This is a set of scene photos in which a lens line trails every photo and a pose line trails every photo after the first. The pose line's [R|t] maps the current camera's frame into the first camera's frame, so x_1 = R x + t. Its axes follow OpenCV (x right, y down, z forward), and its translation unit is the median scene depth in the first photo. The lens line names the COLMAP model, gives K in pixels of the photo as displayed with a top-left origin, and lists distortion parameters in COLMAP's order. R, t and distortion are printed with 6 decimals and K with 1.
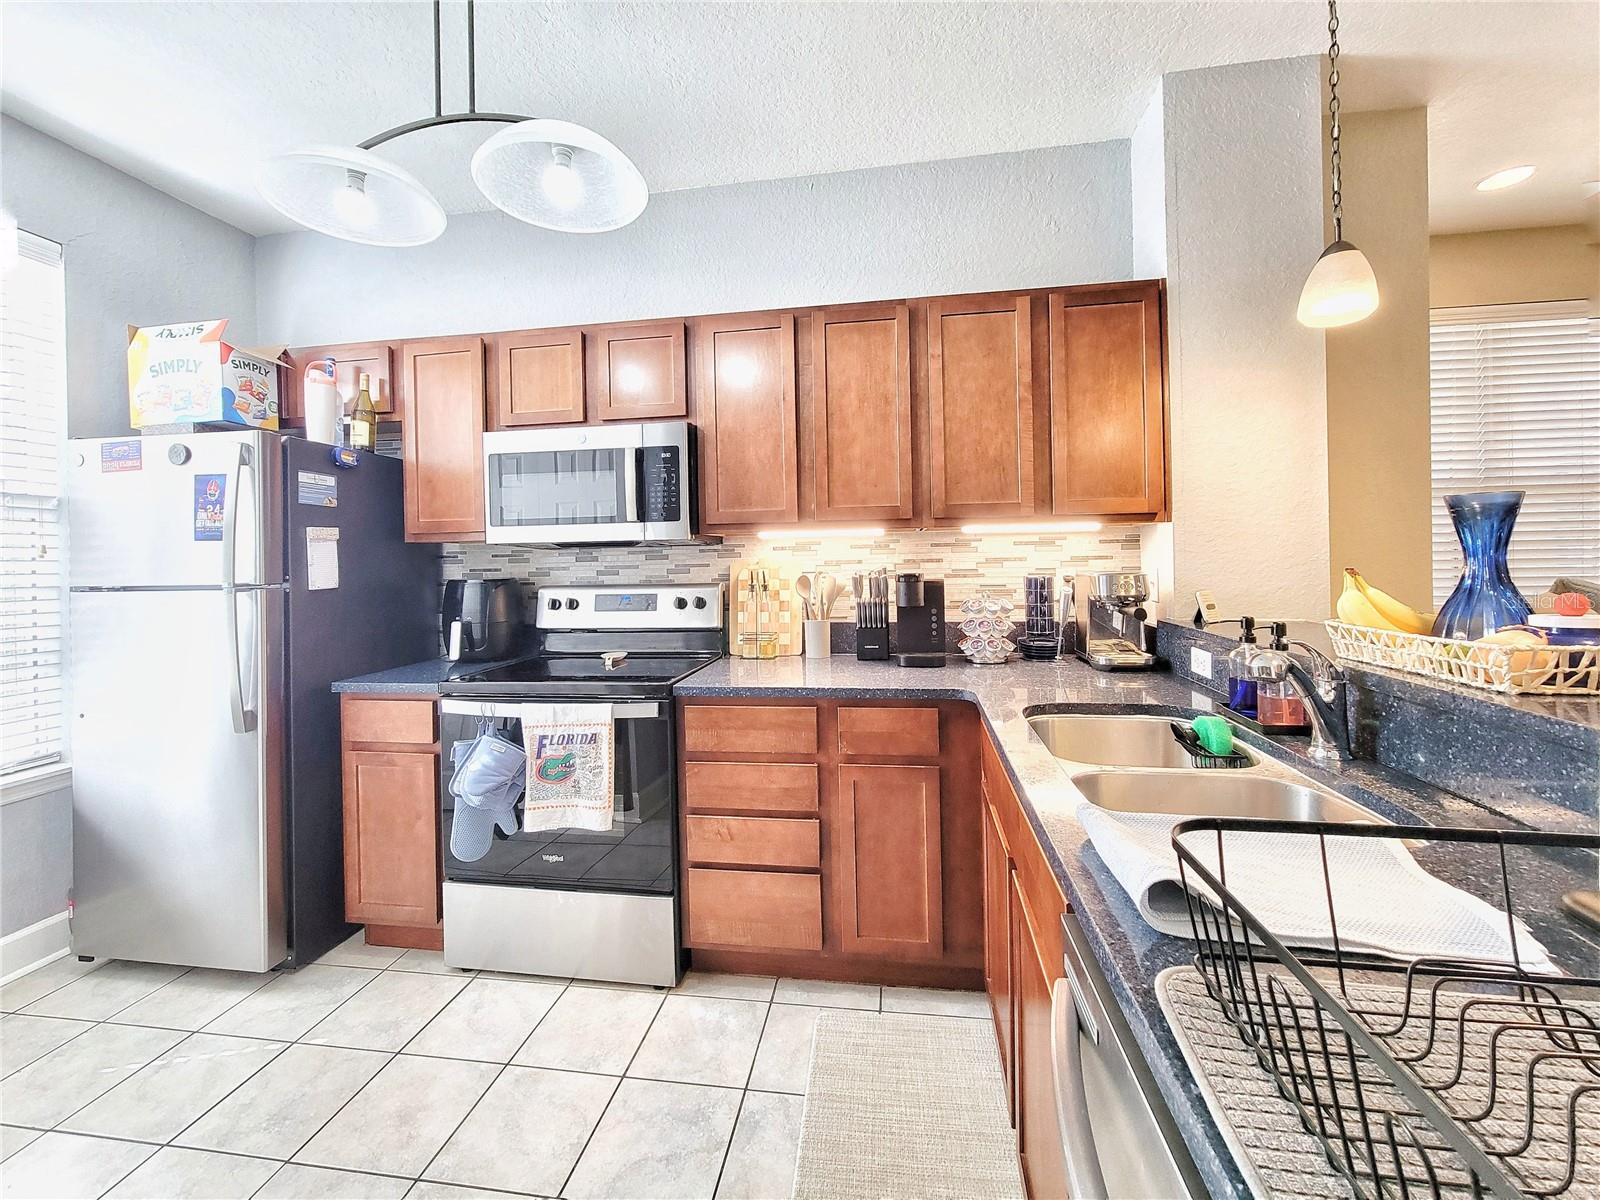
lens RADIAL K [[653.1, 0, 802.9], [0, 653.1, 557.6], [0, 0, 1]] dist [-0.000381, 0.000084]
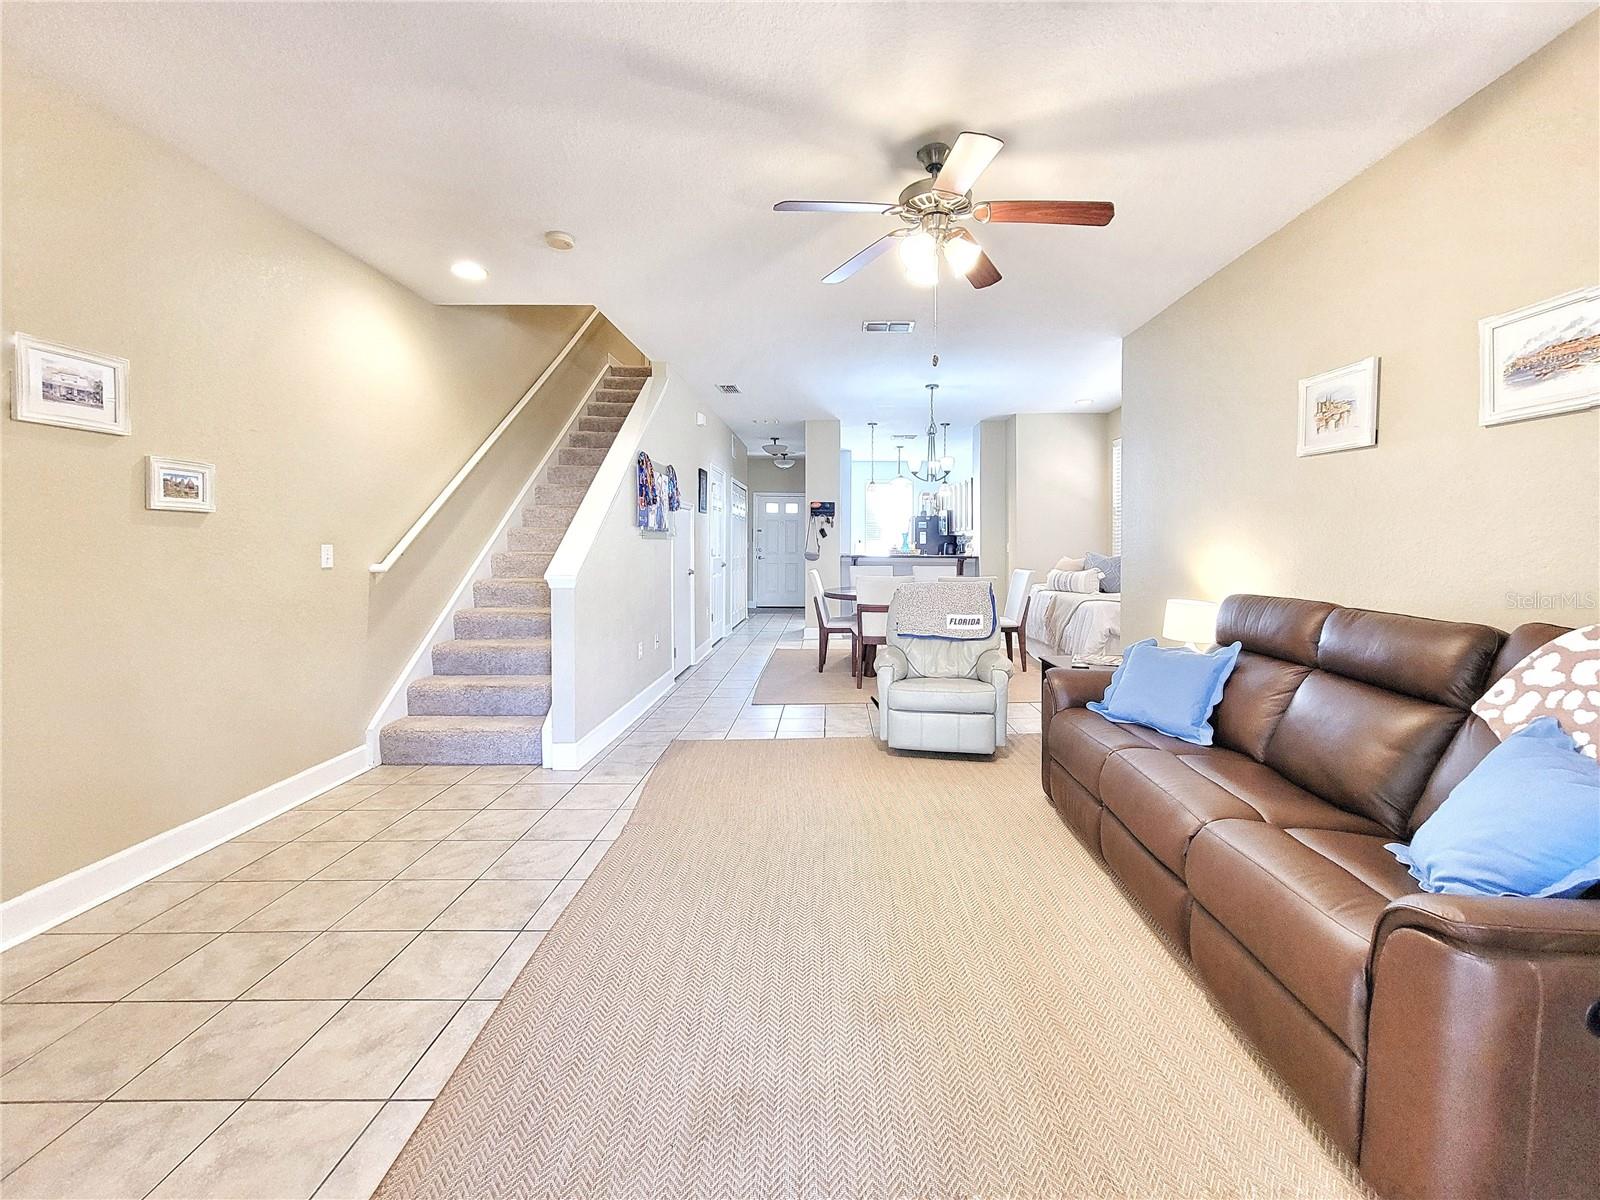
lens RADIAL K [[648.7, 0, 839.3], [0, 648.7, 559.1], [0, 0, 1]] dist [-0.000535, 0.000203]
pose [[0.160923, 0.046267, -0.985882, 4.303061], [-0.009633, 0.998927, 0.045307, -0.059893], [0.986920, 0.002206, 0.161196, -0.502182]]
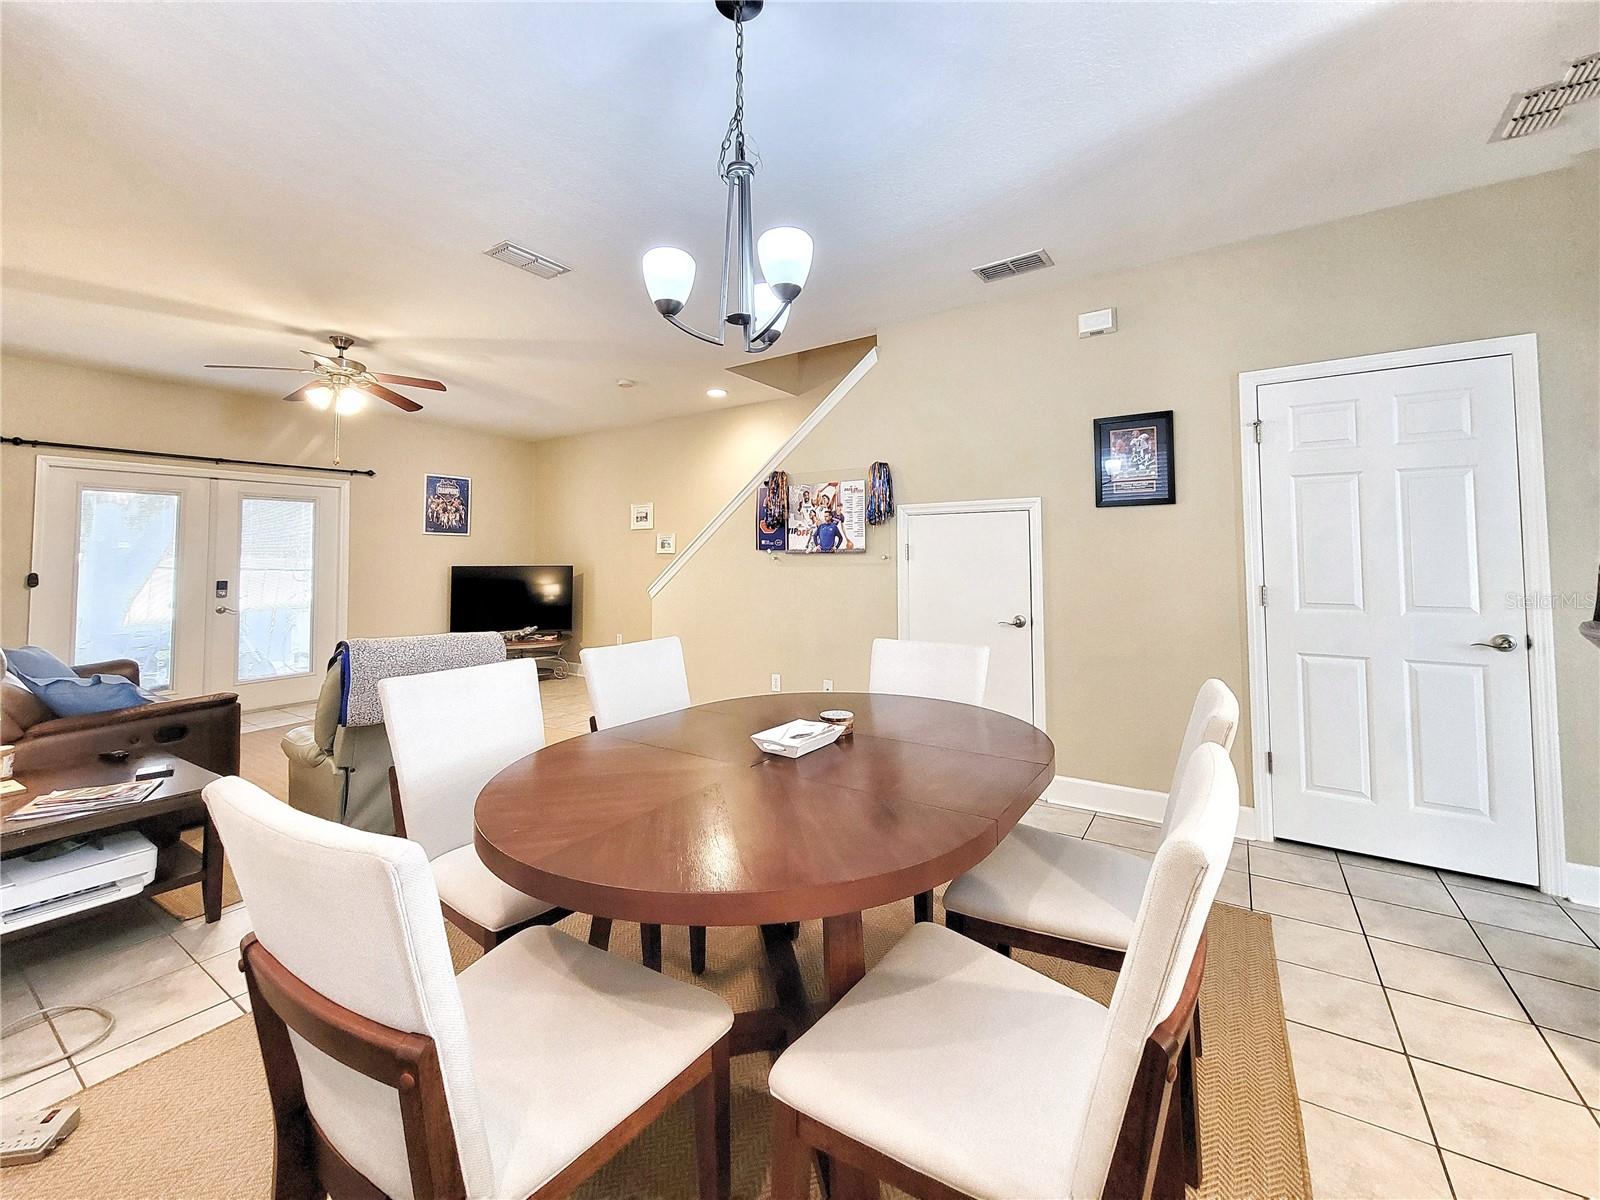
lens RADIAL K [[647.2, 0, 805.6], [0, 647.2, 528.1], [0, 0, 1]] dist [0.001253, 0.000103]
pose [[-0.910331, 0.044799, 0.411450, 1.141858], [0.025852, 0.998338, -0.051502, -0.026850], [-0.413074, -0.036247, -0.909976, 1.017498]]
